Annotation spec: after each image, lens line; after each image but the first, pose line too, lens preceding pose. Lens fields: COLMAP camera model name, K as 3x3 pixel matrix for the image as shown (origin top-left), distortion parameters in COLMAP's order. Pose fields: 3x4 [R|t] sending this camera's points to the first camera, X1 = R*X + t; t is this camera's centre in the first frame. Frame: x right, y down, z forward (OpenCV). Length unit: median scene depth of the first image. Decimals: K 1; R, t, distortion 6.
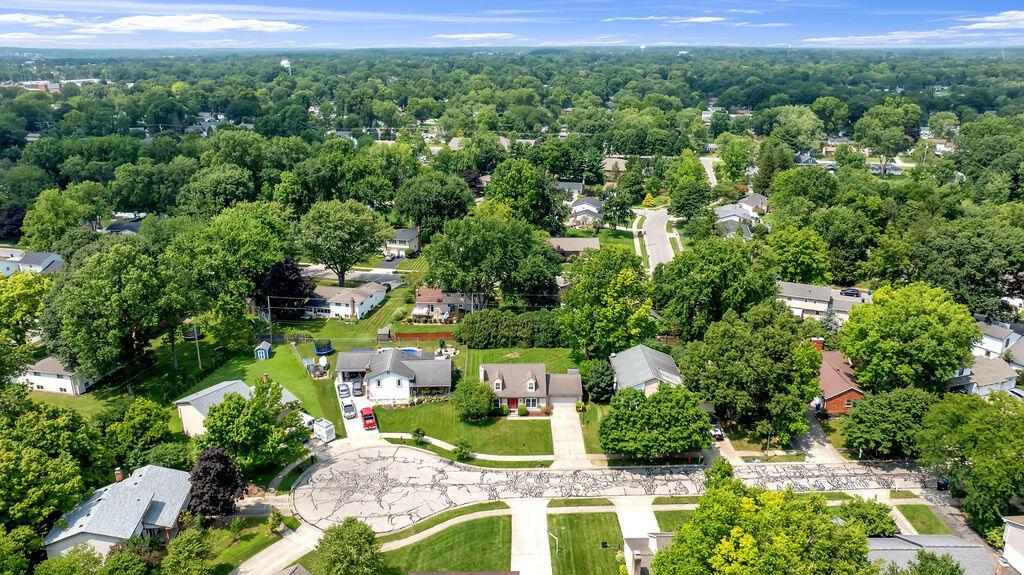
lens RADIAL K [[746.2, 0, 510.4], [0, 746.2, 282.1], [0, 0, 1]] dist [-0.039325, 0.032457]
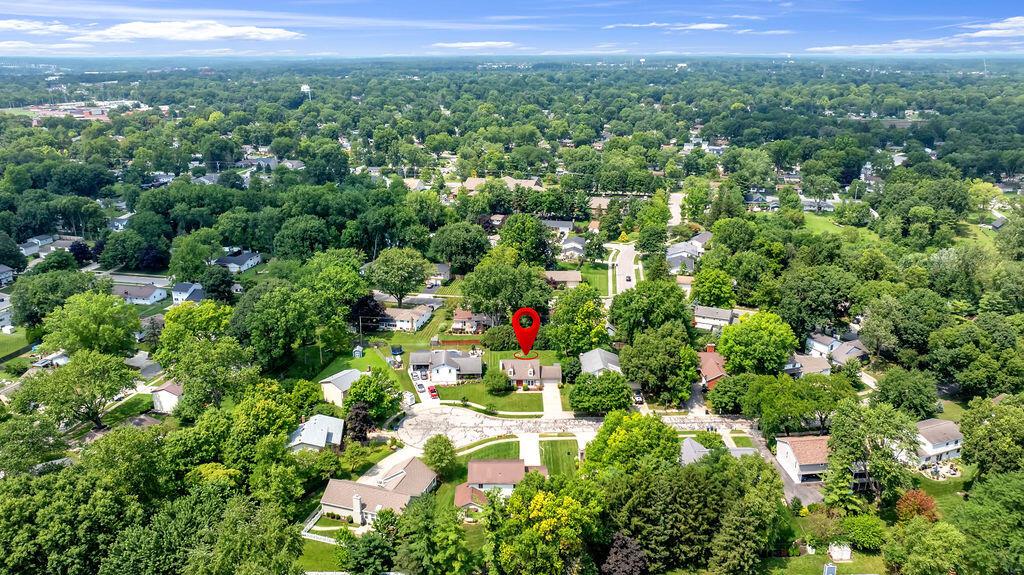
lens RADIAL K [[746.2, 0, 508.0], [0, 746.2, 294.6], [0, 0, 1]] dist [-0.039325, 0.032457]
pose [[0.999975, 0.000743, -0.006980, -0.010907], [-0.000669, 0.999945, 0.010501, -0.050222], [0.006987, -0.010496, 0.999921, -0.633933]]
